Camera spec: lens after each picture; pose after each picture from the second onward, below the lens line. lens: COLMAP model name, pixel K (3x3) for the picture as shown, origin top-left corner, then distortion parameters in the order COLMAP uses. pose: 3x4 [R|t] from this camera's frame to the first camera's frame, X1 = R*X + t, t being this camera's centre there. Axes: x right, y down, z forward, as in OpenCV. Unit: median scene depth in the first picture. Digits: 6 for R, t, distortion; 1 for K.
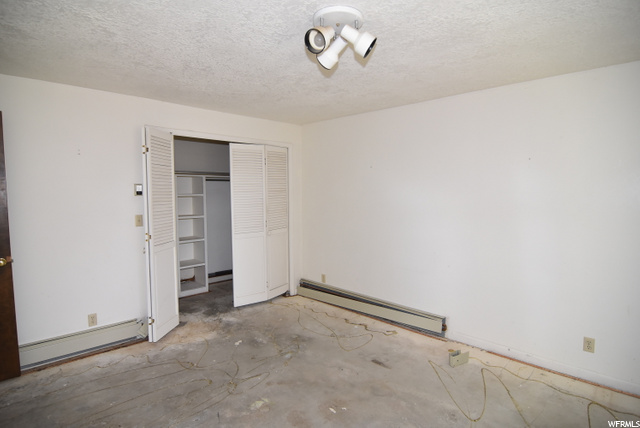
lens RADIAL K [[353.8, 0, 315.8], [0, 353.8, 215.8], [0, 0, 1]] dist [-0.045923, -0.000738]
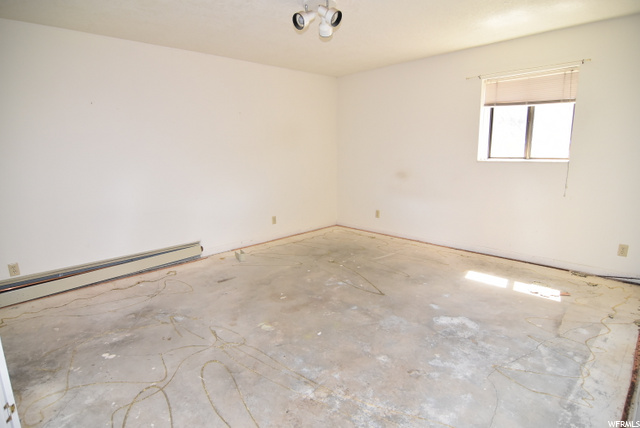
lens RADIAL K [[353.8, 0, 315.8], [0, 353.8, 215.8], [0, 0, 1]] dist [-0.045923, -0.000738]
pose [[-0.009849, -0.190853, 0.981569, -0.862053], [0.081759, 0.978176, 0.191014, -0.005115], [-0.996603, 0.082134, 0.005970, 0.581088]]
